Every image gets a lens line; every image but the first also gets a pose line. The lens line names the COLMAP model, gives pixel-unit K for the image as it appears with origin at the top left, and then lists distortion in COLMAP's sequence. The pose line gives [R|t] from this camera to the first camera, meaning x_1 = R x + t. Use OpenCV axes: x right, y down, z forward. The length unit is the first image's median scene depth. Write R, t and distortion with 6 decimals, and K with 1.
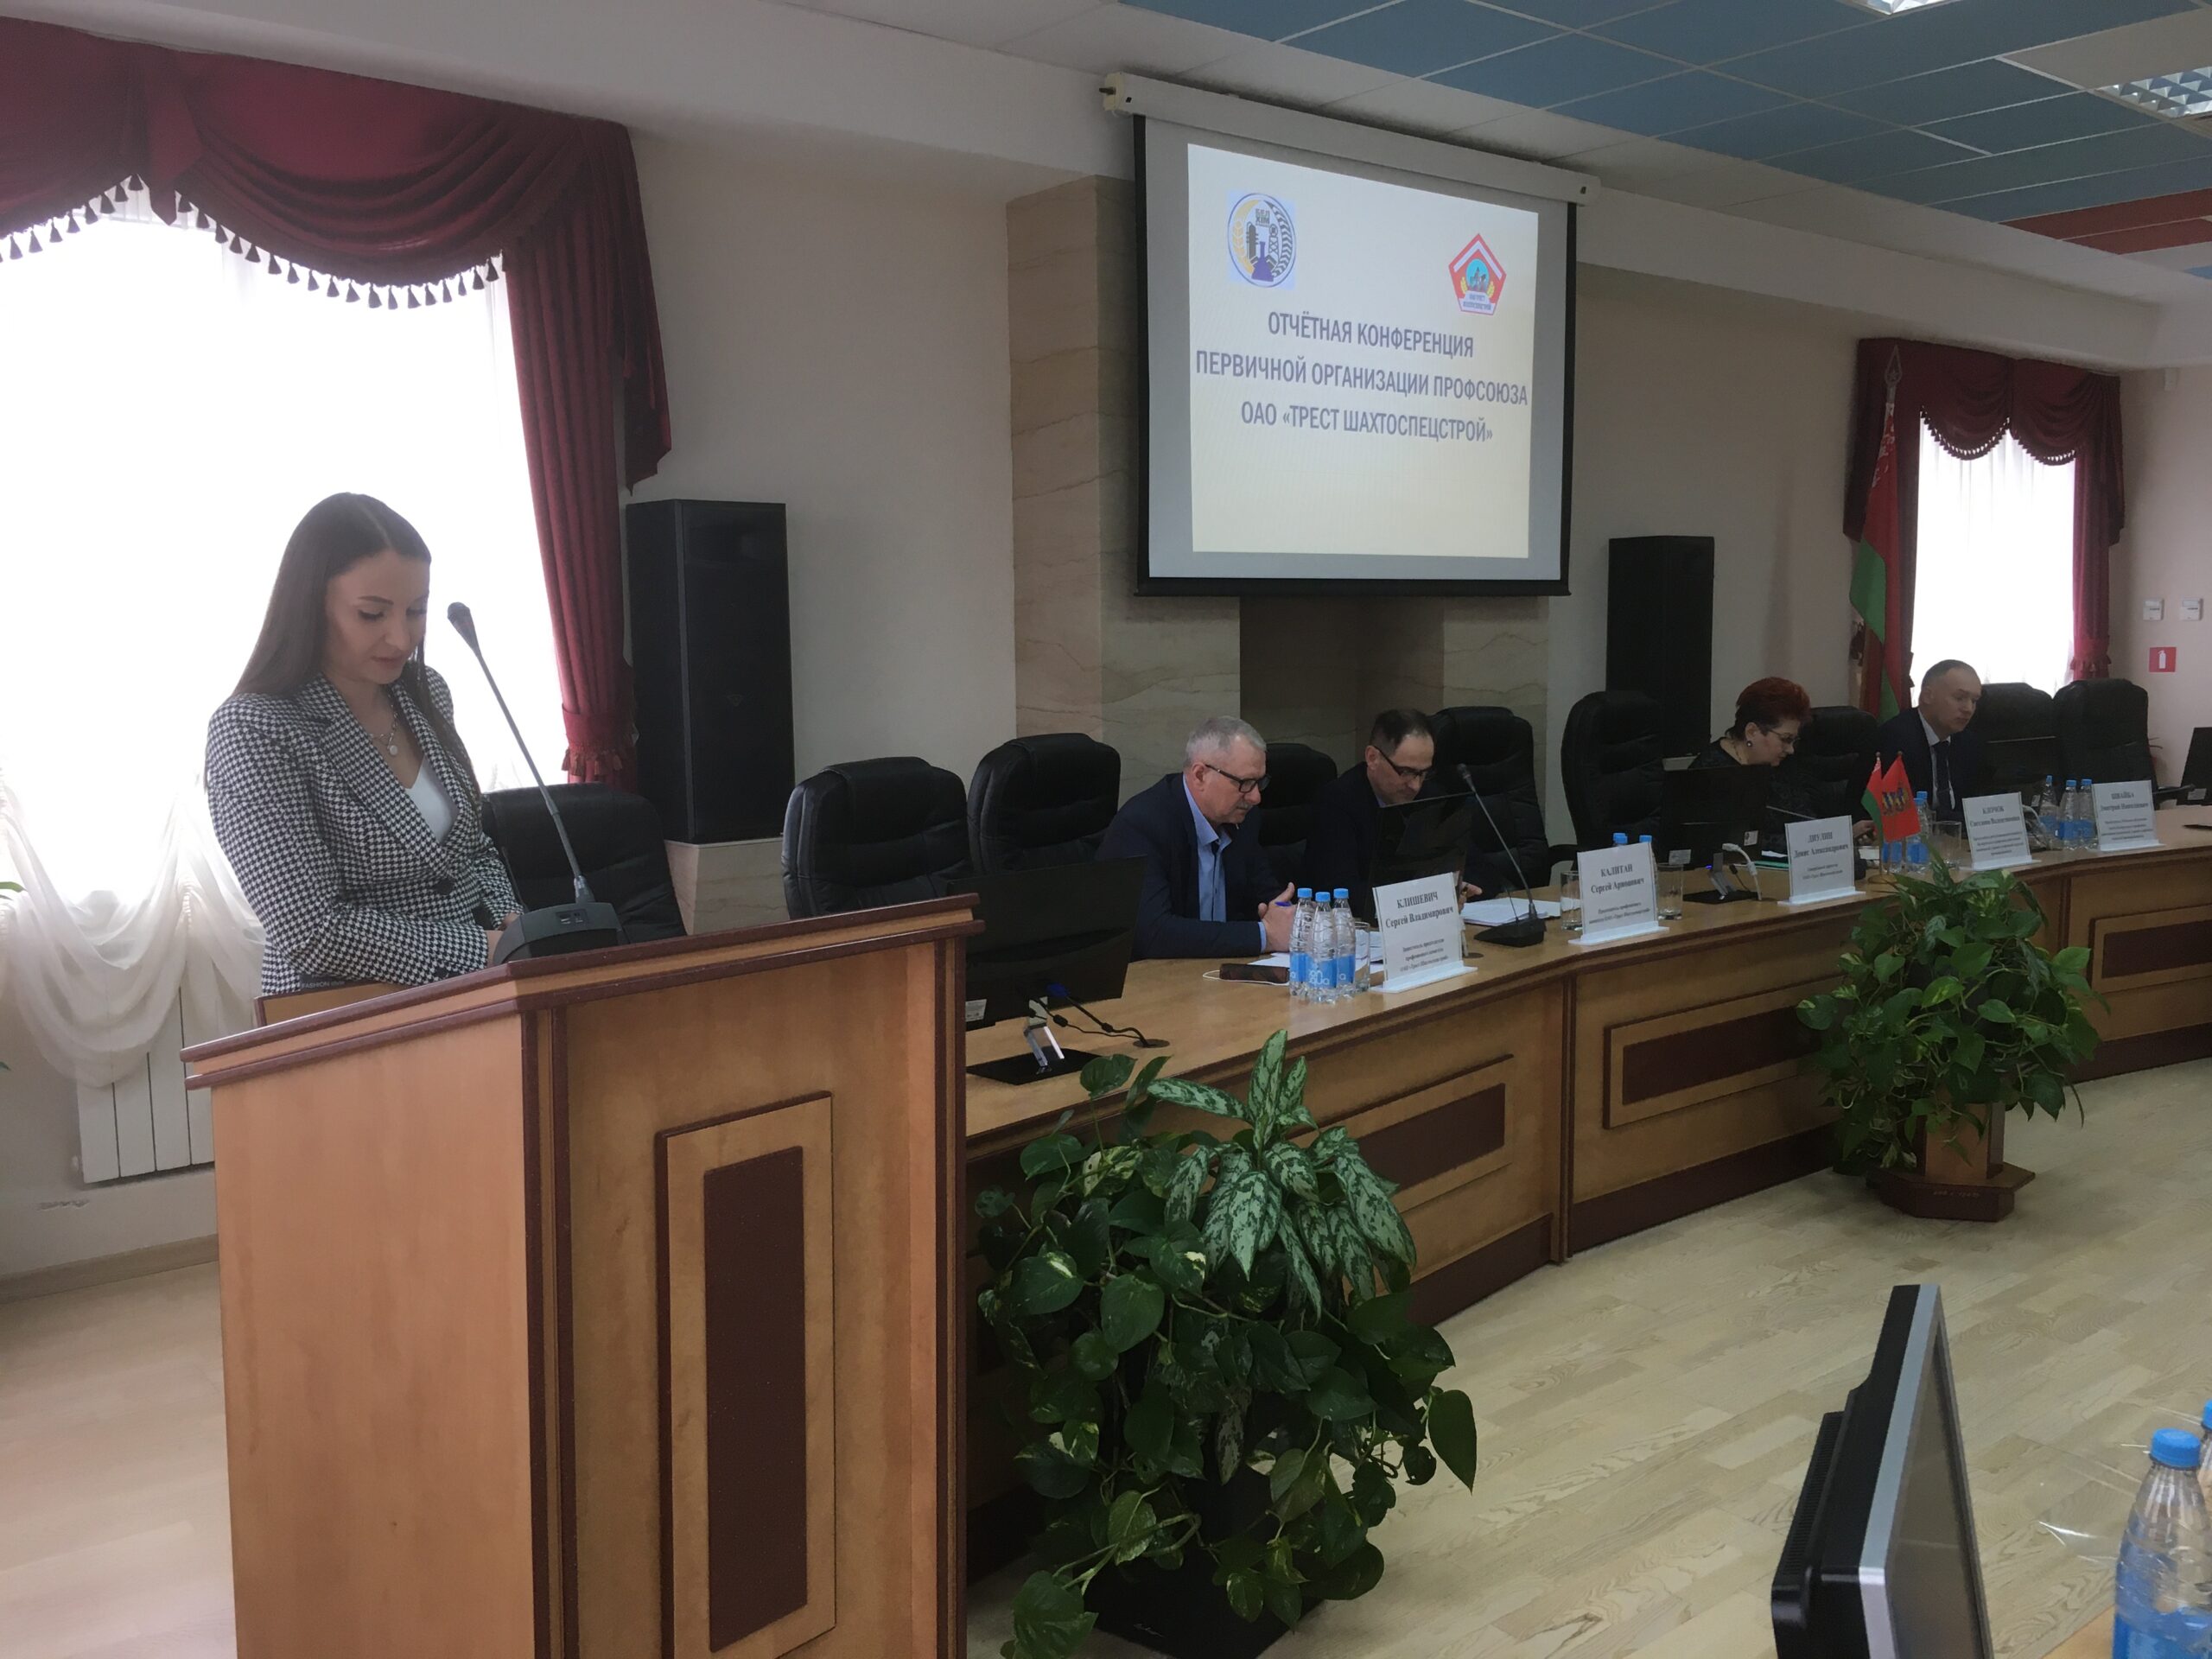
lens RADIAL K [[1897.9, 0, 1106.0], [0, 1897.9, 829.5], [0, 0, 1]] dist [0.084665, -0.131211]
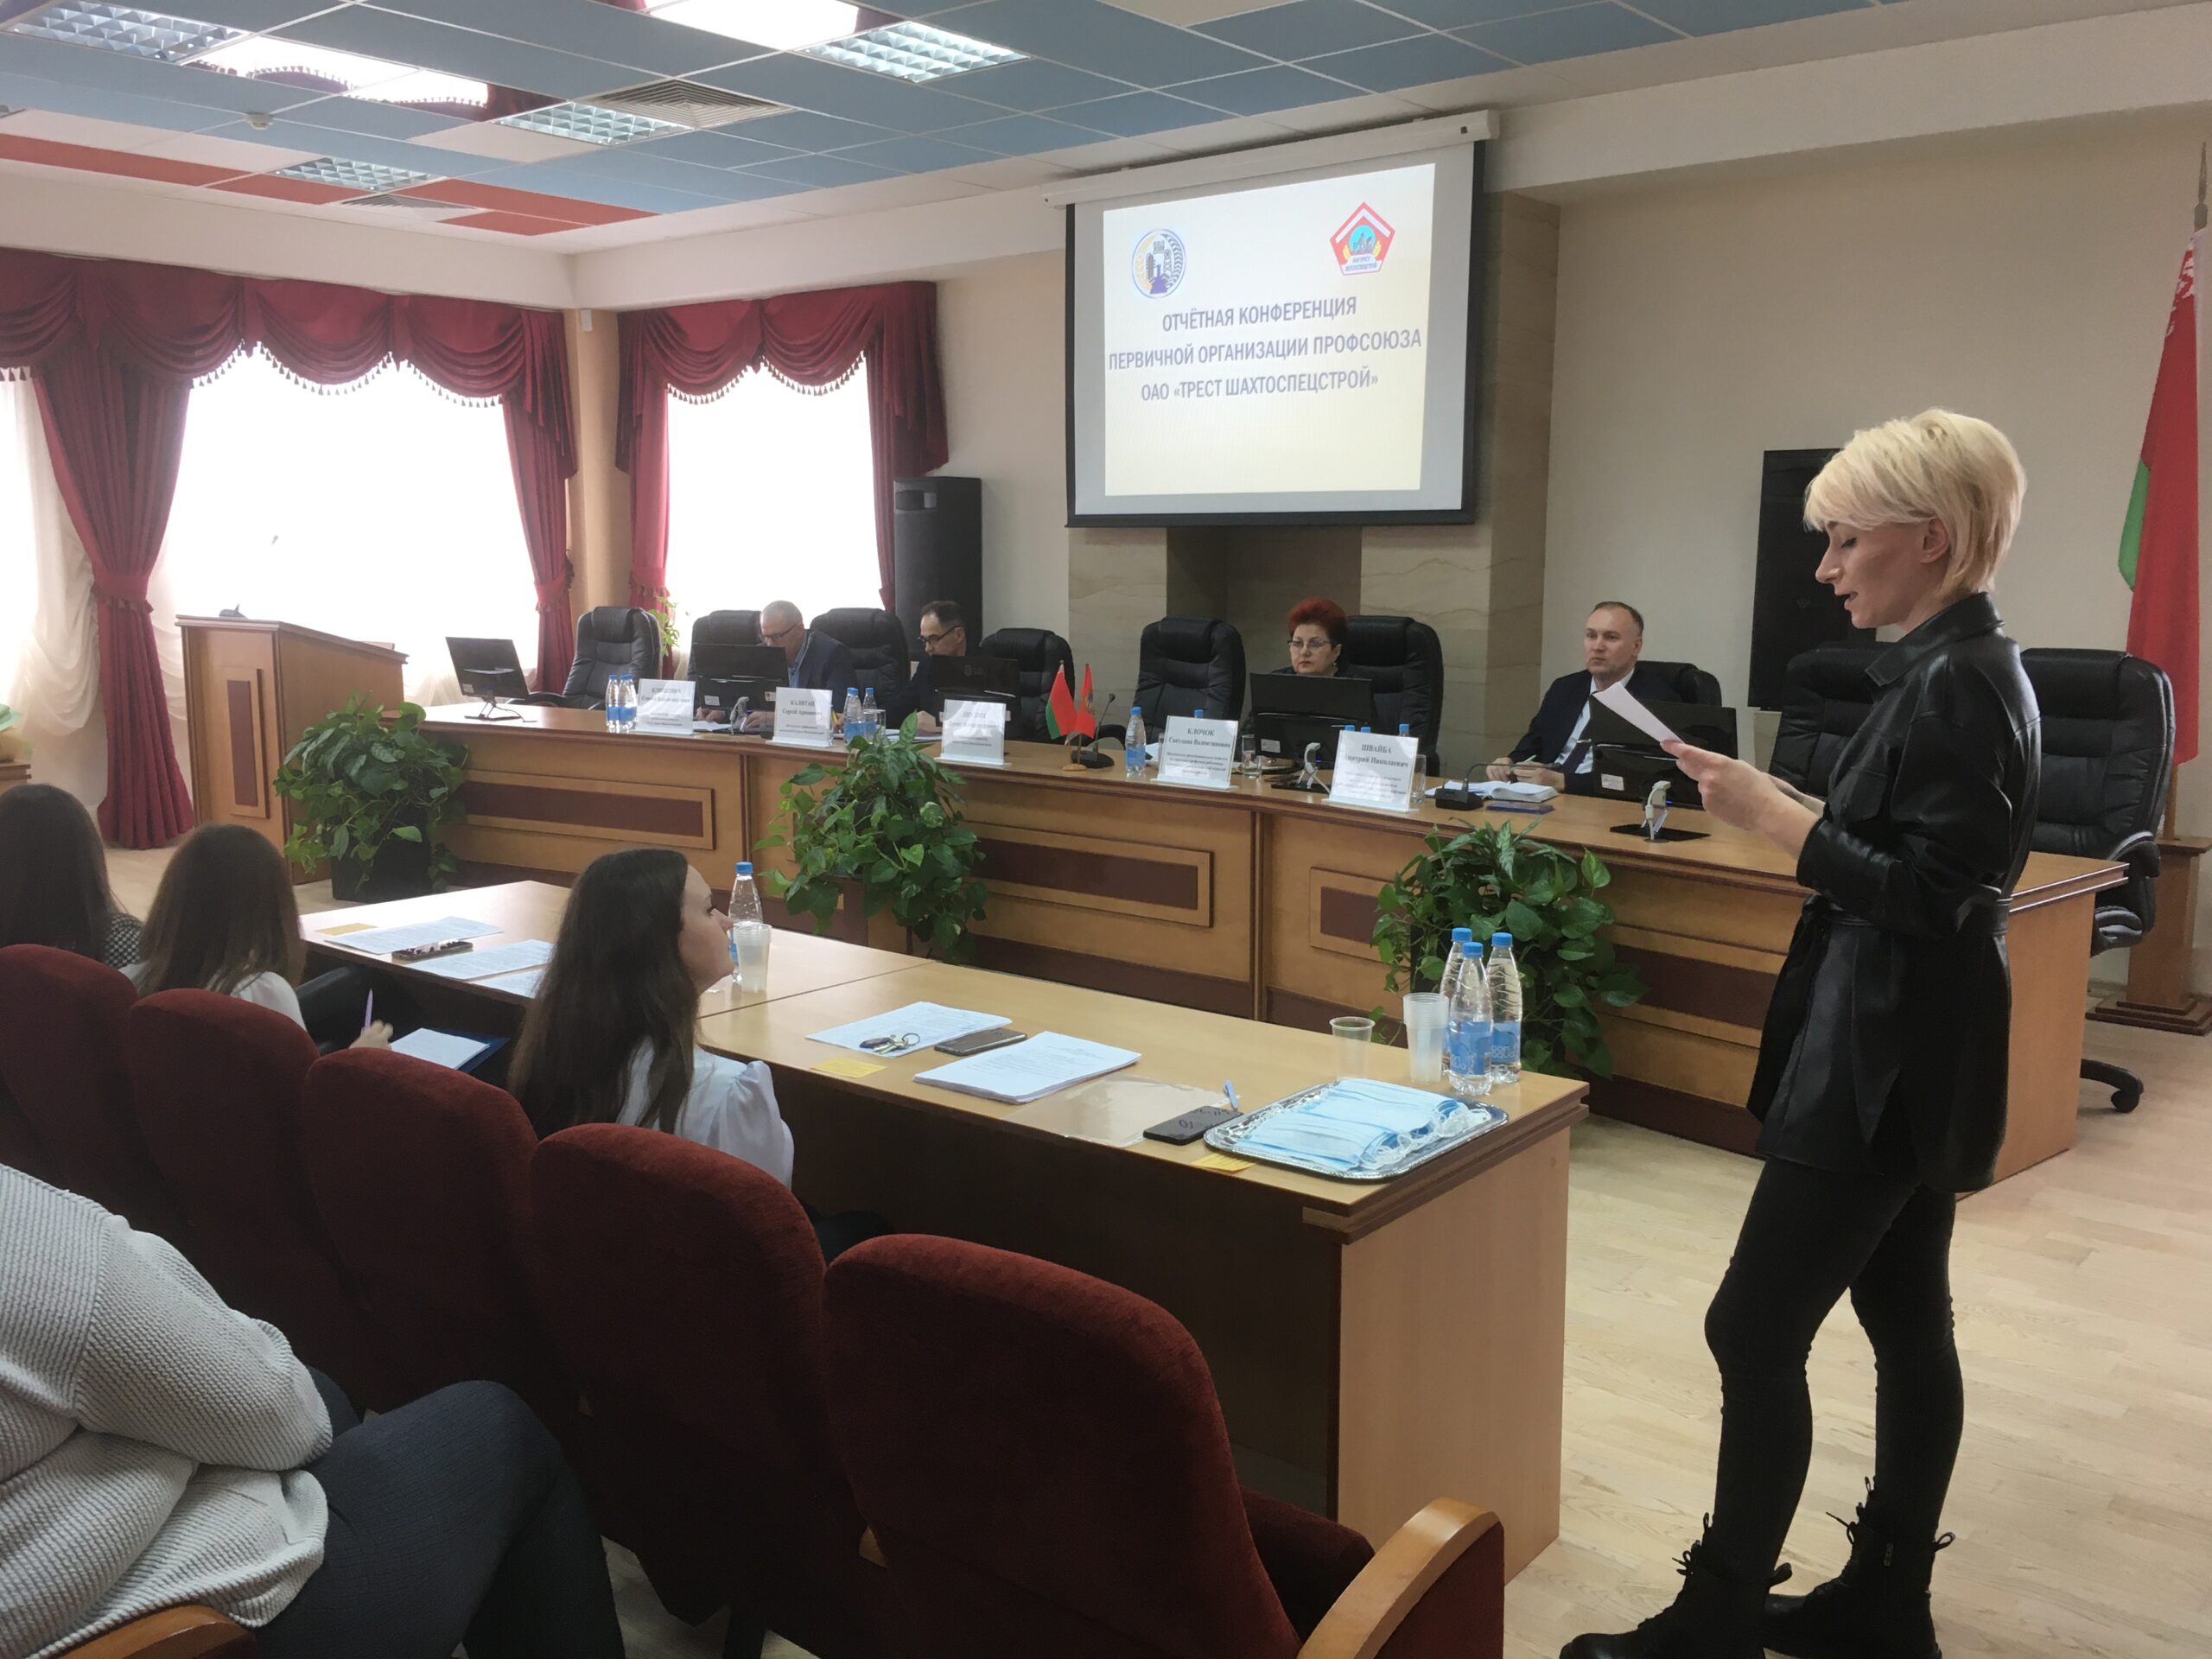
lens RADIAL K [[1895.6, 0, 1105.5], [0, 1895.6, 828.6], [0, 0, 1]] dist [0.085444, -0.130493]
pose [[0.183484, 0.156356, -0.970508, 1.829569], [-0.109717, 0.984358, 0.137844, -0.119740], [0.976881, 0.081189, 0.197769, 0.912904]]
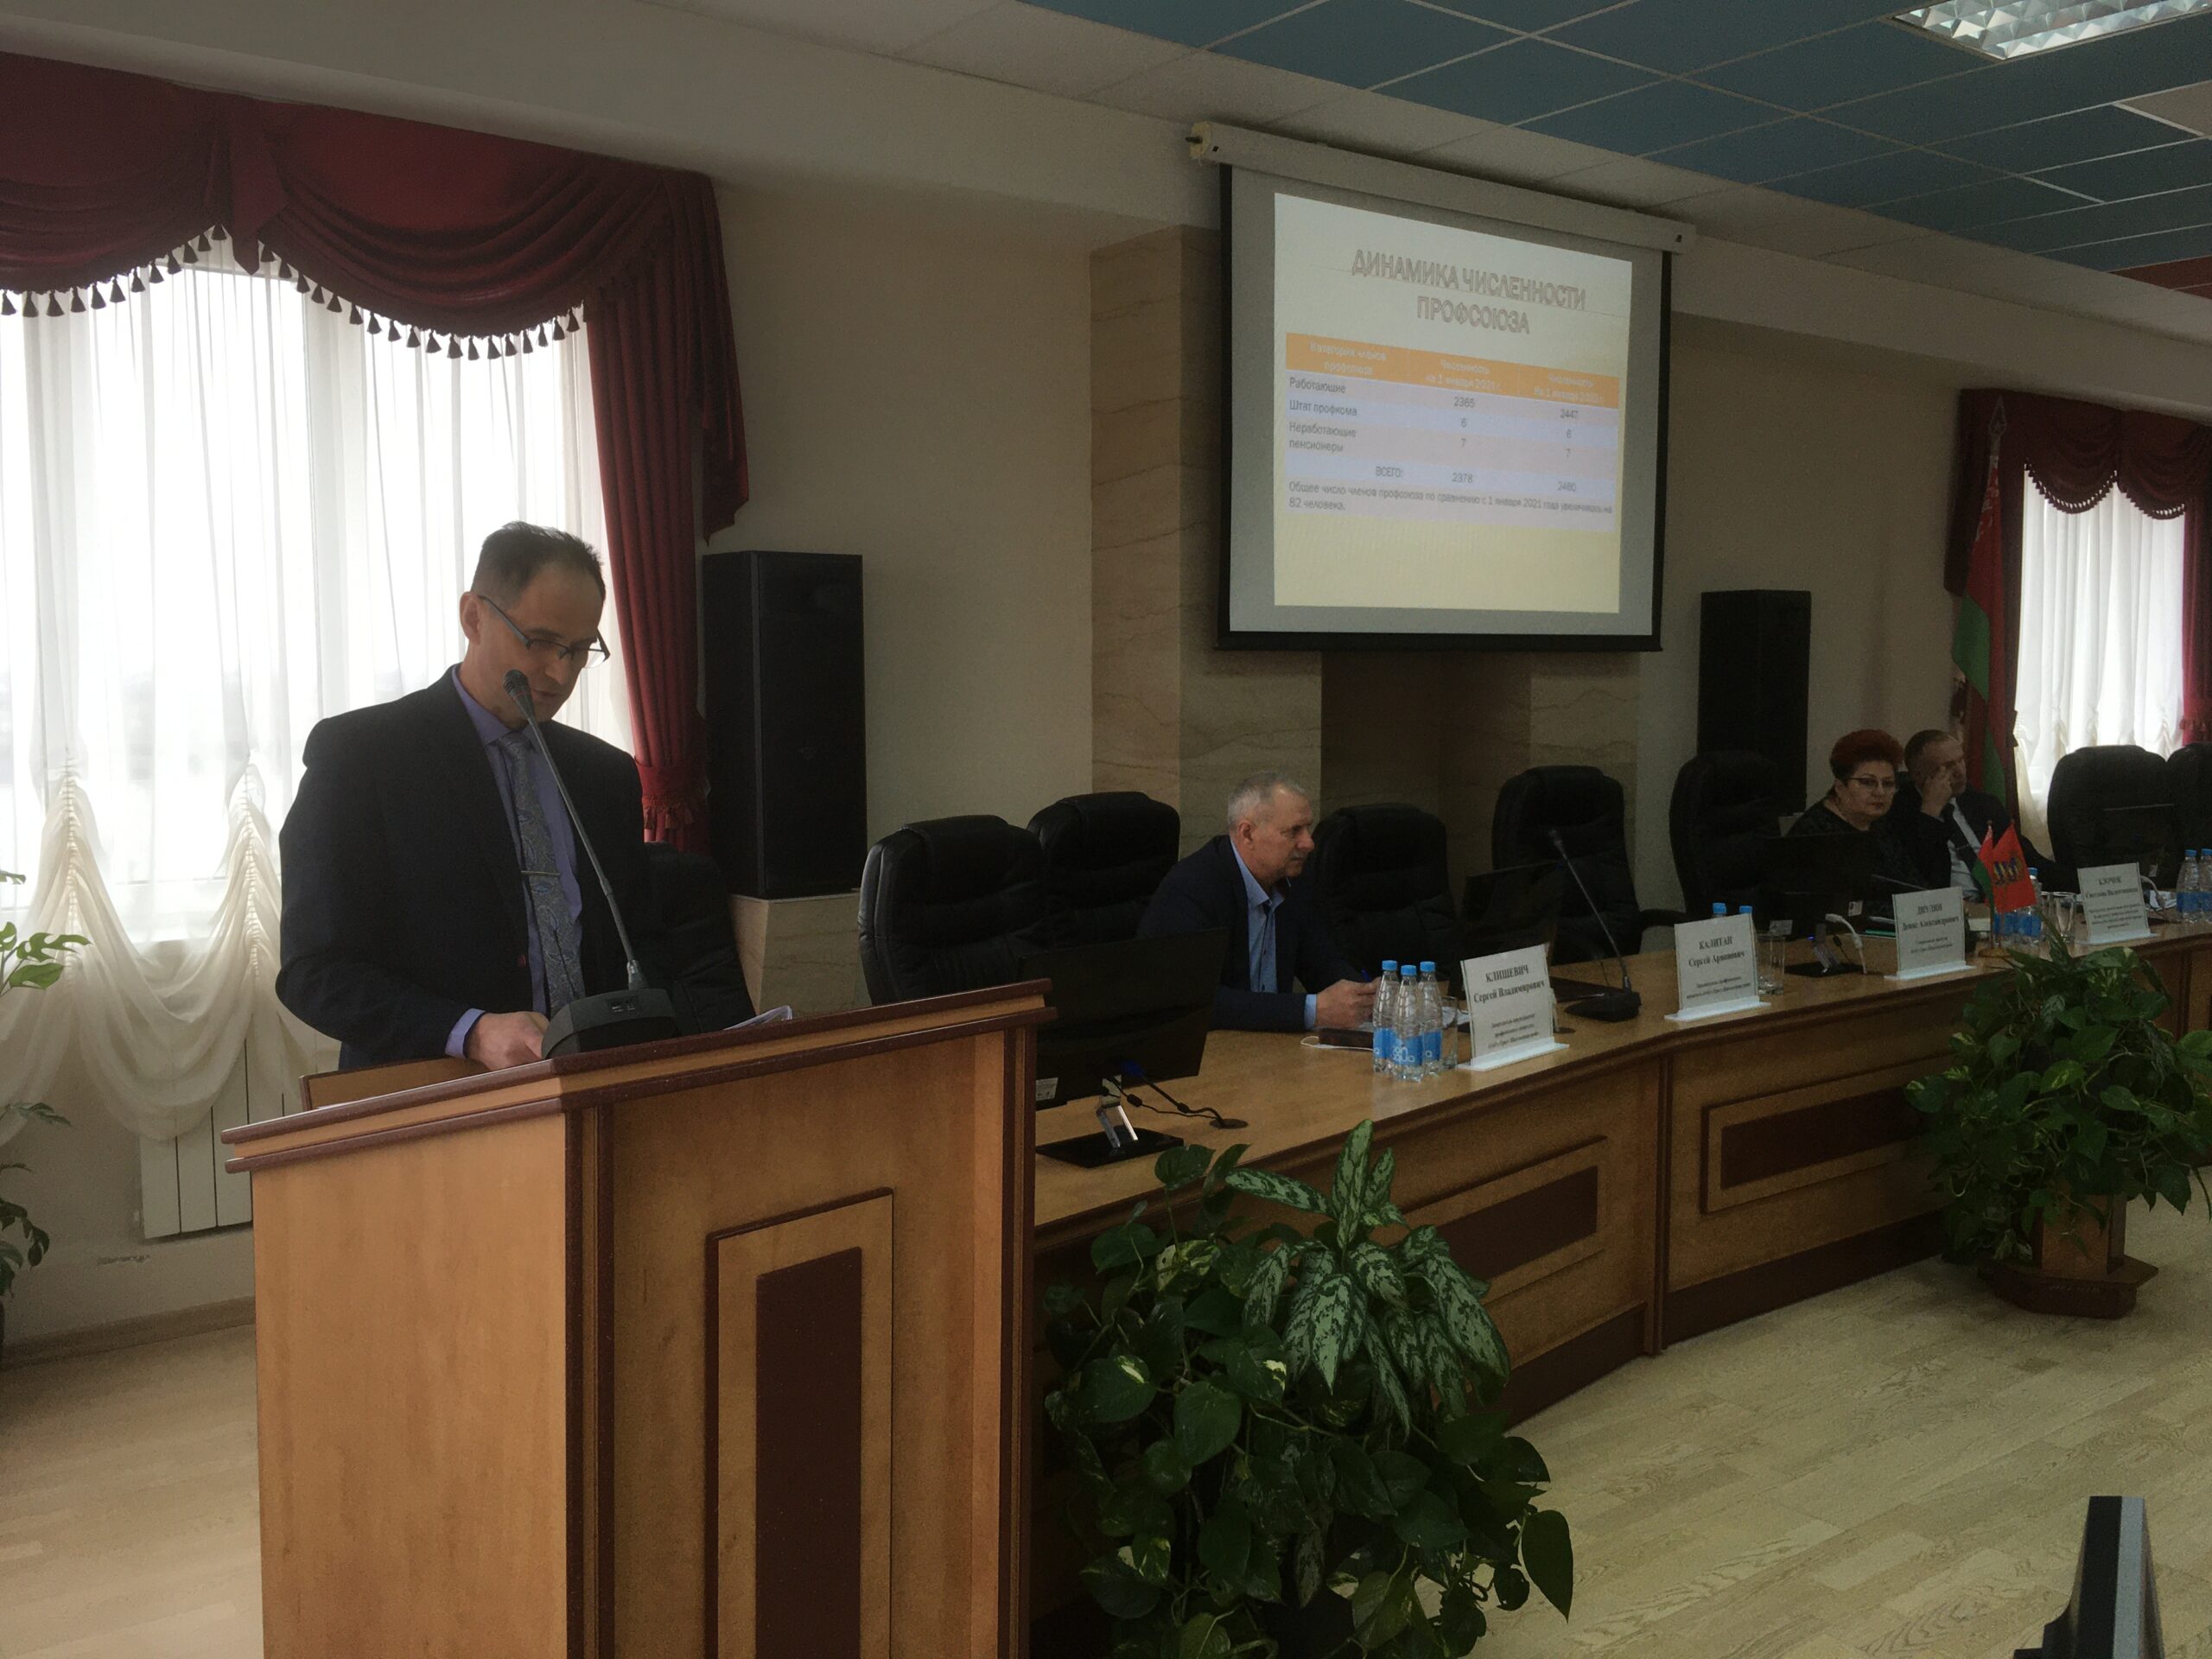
lens RADIAL K [[1894.5, 0, 1104.7], [0, 1894.5, 827.2], [0, 0, 1]] dist [0.084962, -0.128152]
pose [[0.999125, 0.012603, -0.039885, -0.001720], [-0.013501, 0.999660, -0.022322, -0.010770], [0.039590, 0.022841, 0.998955, 0.027032]]
